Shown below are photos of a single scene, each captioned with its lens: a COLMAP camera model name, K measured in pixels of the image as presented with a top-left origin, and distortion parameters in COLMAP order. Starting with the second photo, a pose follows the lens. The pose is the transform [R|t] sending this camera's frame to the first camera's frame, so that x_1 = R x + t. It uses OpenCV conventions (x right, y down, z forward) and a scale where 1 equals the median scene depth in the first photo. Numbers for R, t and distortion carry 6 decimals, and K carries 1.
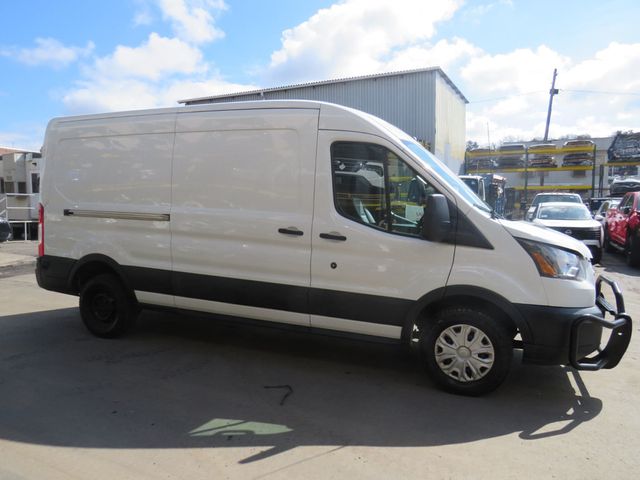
lens RADIAL K [[477.7, 0, 320.0], [0, 477.7, 240.0], [0, 0, 1]] dist [-0.043789, -0.002751]
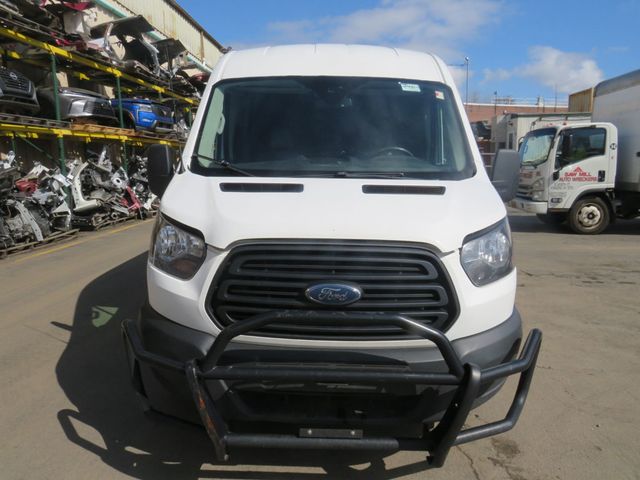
lens RADIAL K [[459.7, 0, 317.5], [0, 459.7, 228.8], [0, 0, 1]] dist [-0.033232, -0.006598]
pose [[0.361625, 0.130329, -0.923170, 1.369306], [-0.064870, 0.991299, 0.114536, -0.077374], [0.930064, 0.018467, 0.366932, 1.106574]]
